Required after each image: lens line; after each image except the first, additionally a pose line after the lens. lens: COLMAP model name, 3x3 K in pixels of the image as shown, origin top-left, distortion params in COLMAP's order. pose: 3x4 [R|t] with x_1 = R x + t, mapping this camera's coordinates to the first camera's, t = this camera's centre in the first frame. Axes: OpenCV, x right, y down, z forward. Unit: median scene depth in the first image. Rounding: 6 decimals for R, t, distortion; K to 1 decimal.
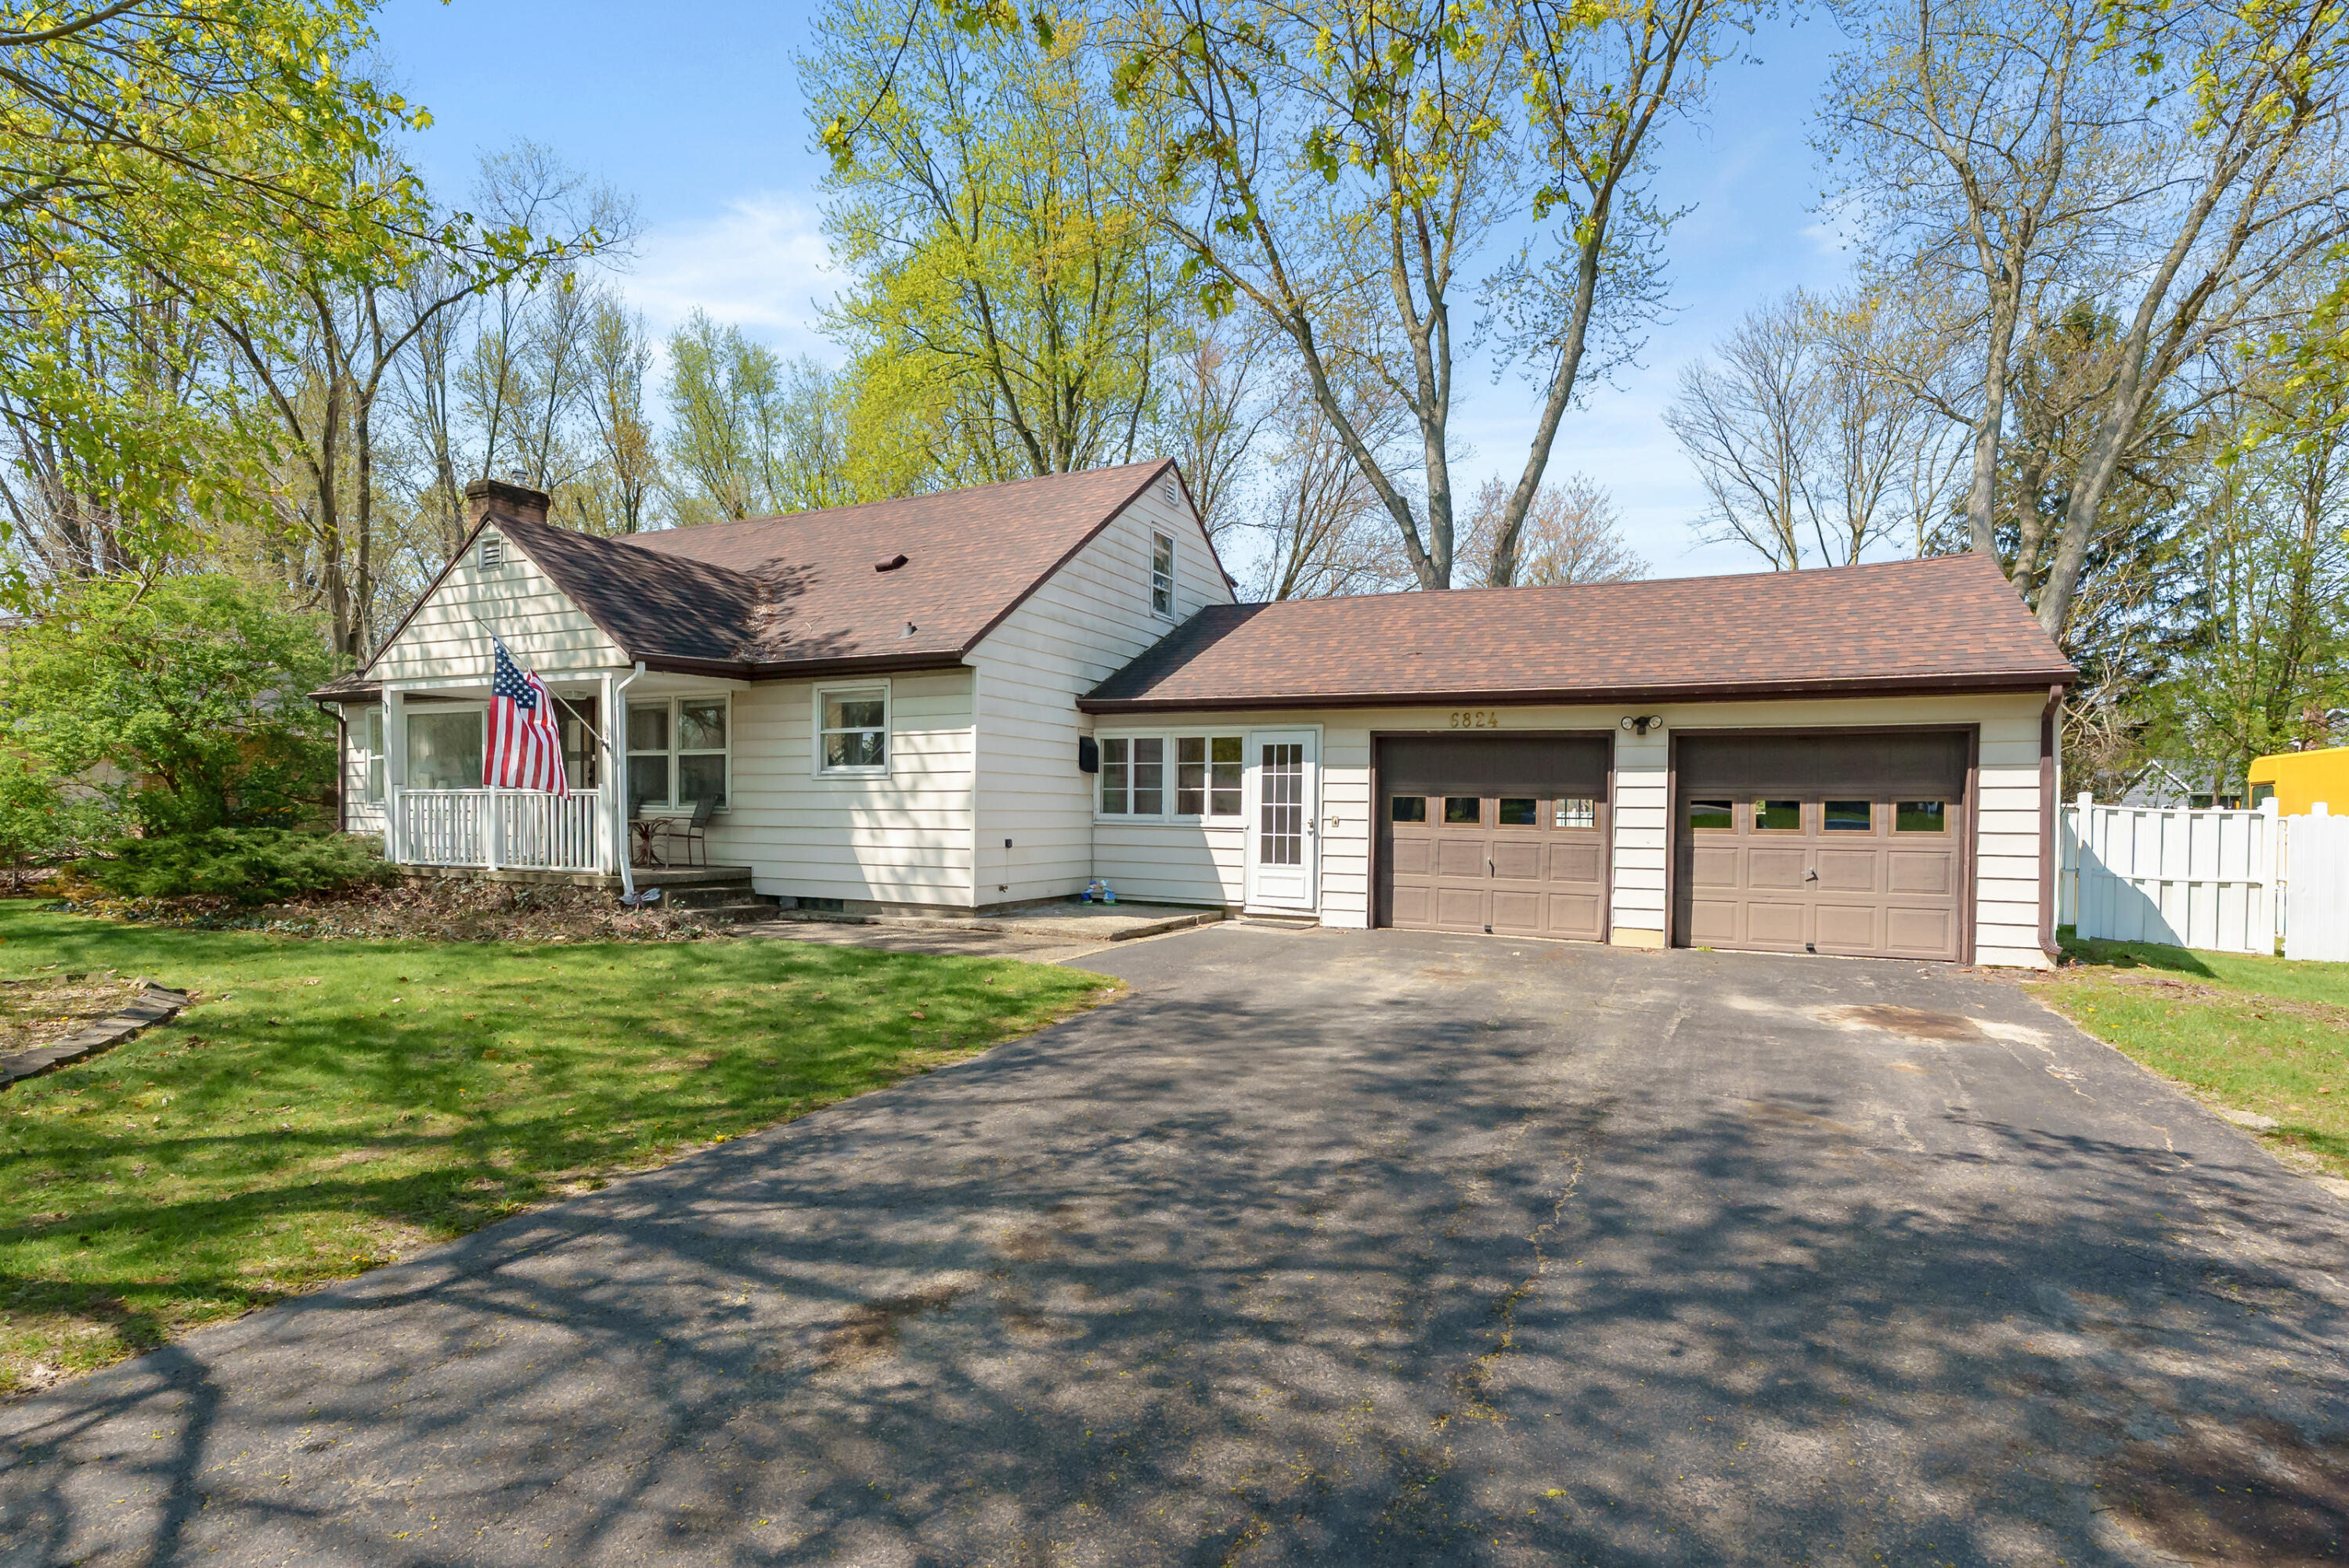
lens RADIAL K [[1073.6, 0, 1165.6], [0, 1073.6, 794.3], [0, 0, 1]] dist [-0.009886, 0.002407]
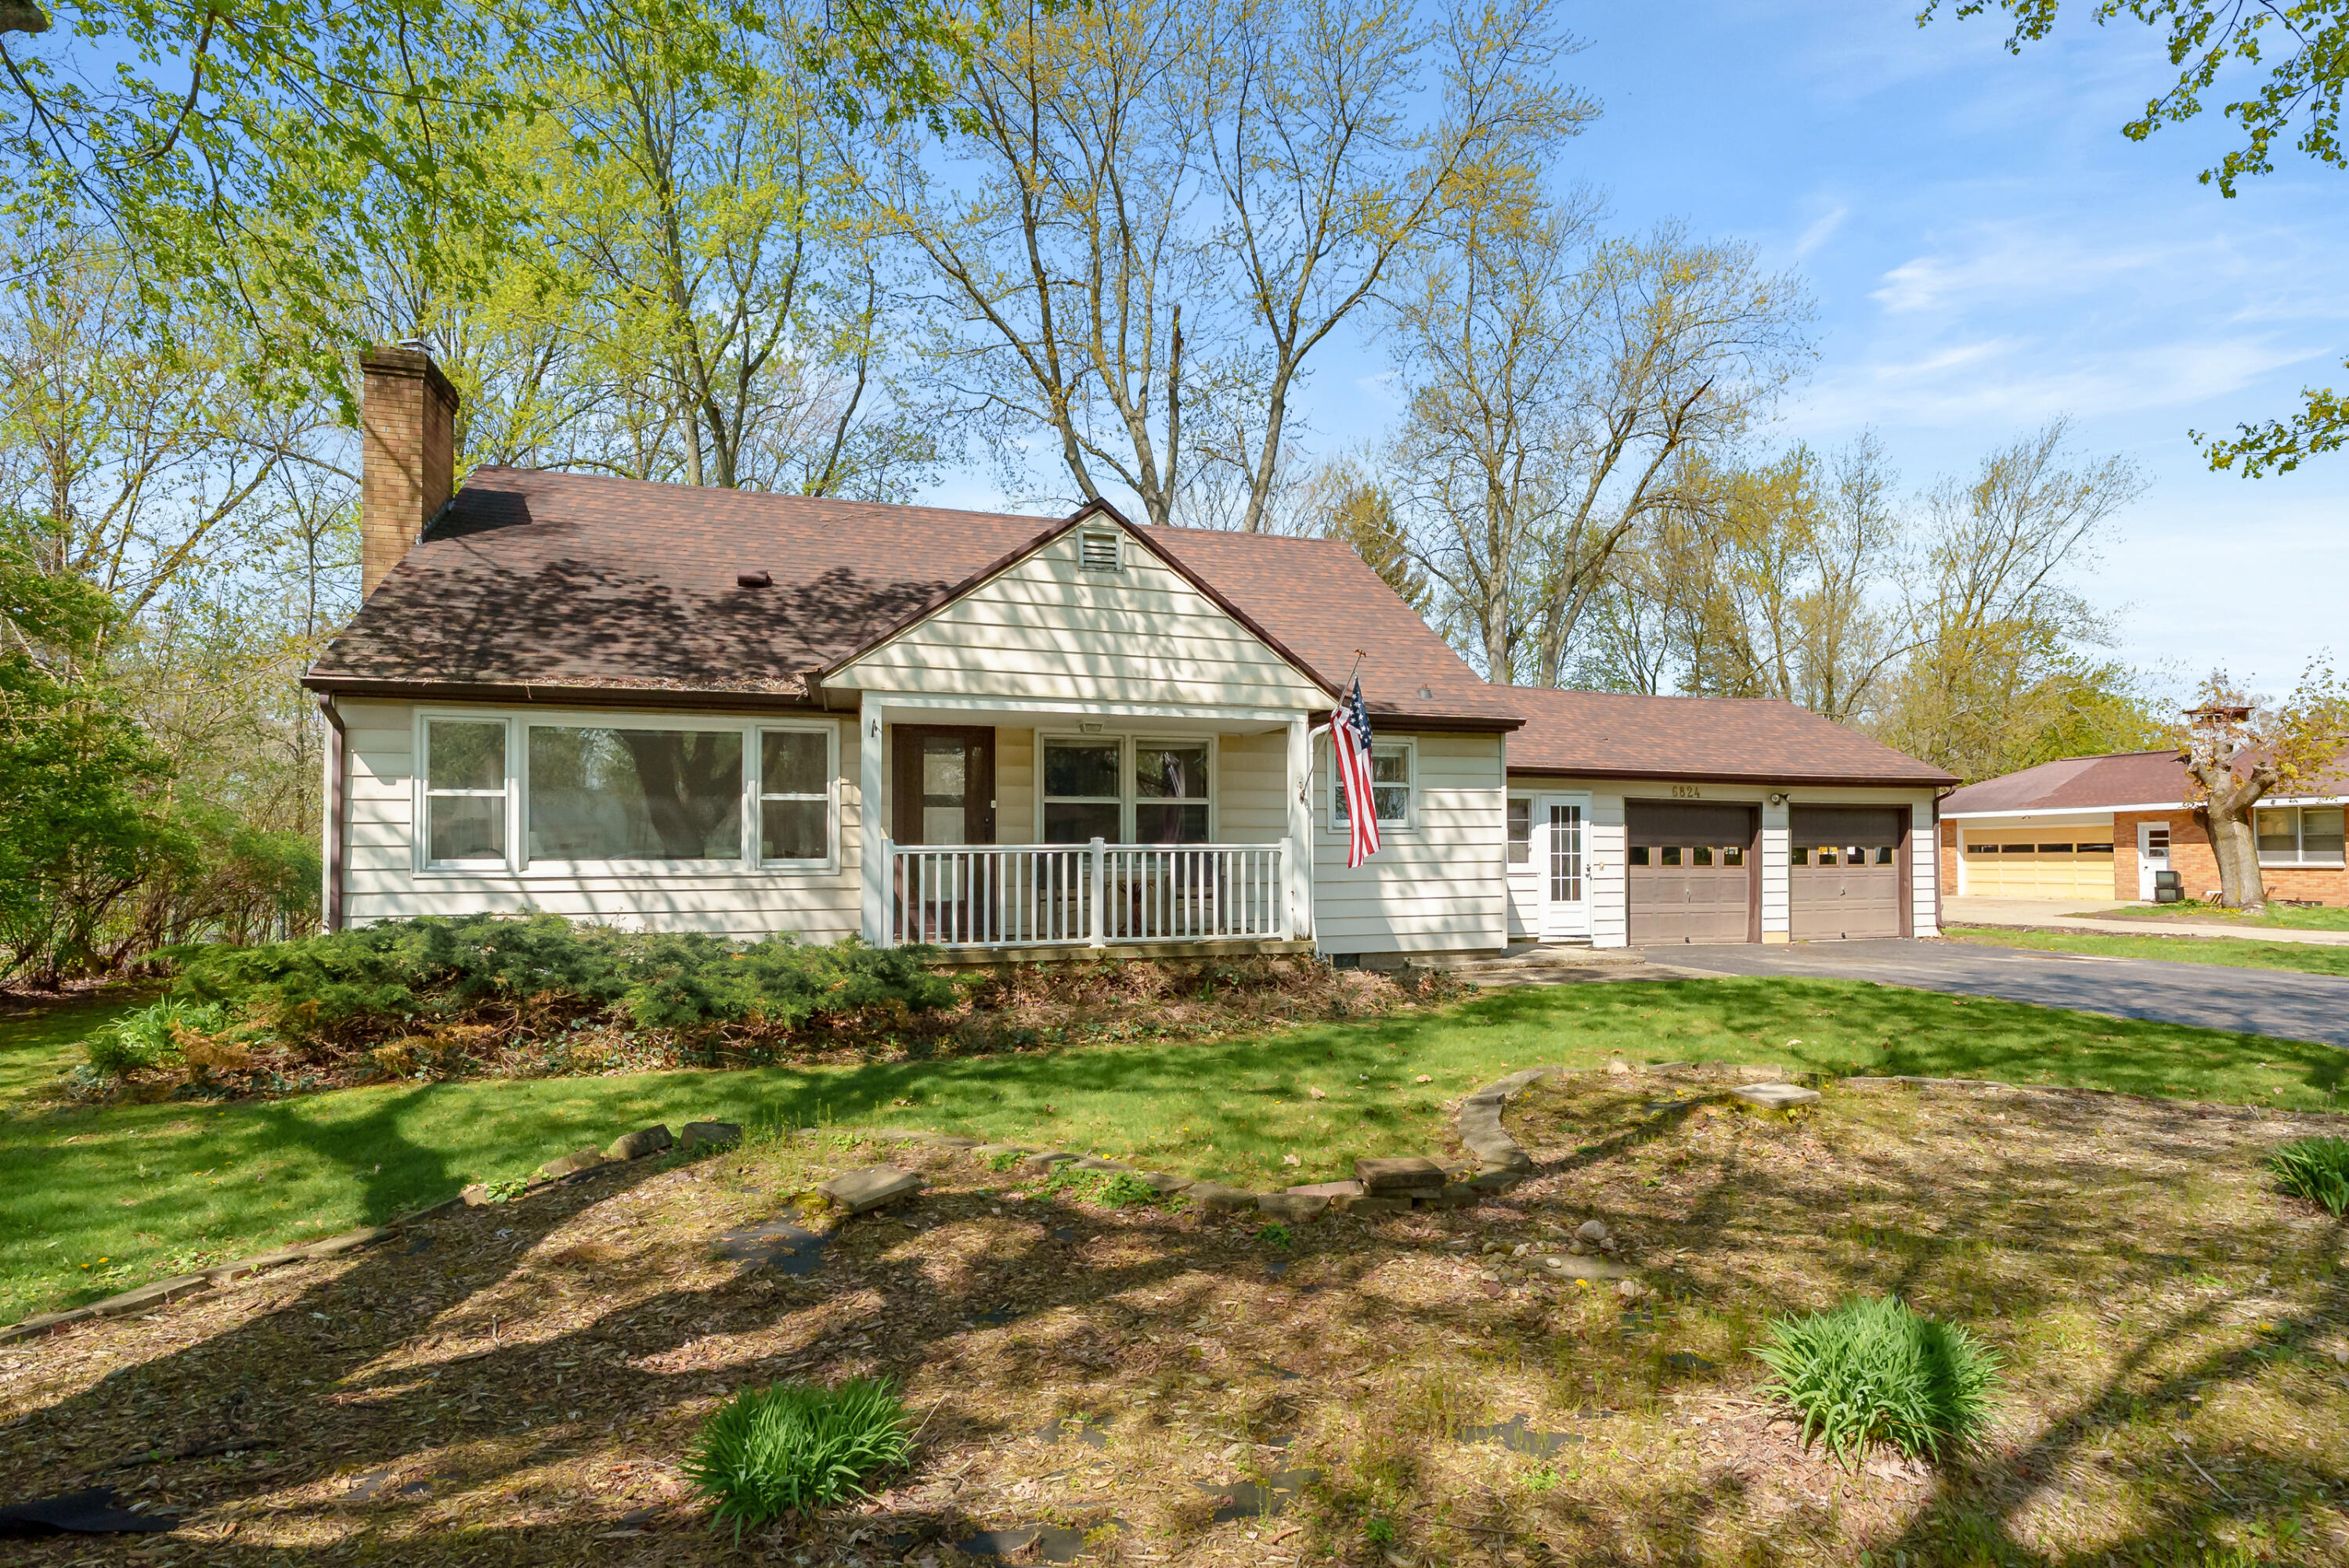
lens RADIAL K [[1073.6, 0, 1219.2], [0, 1073.6, 809.3], [0, 0, 1]] dist [-0.009886, 0.002407]
pose [[0.746234, 0.016733, 0.665474, -1.056731], [0.003629, 0.999567, -0.029204, -0.007217], [-0.665674, 0.024208, 0.745850, 0.334373]]
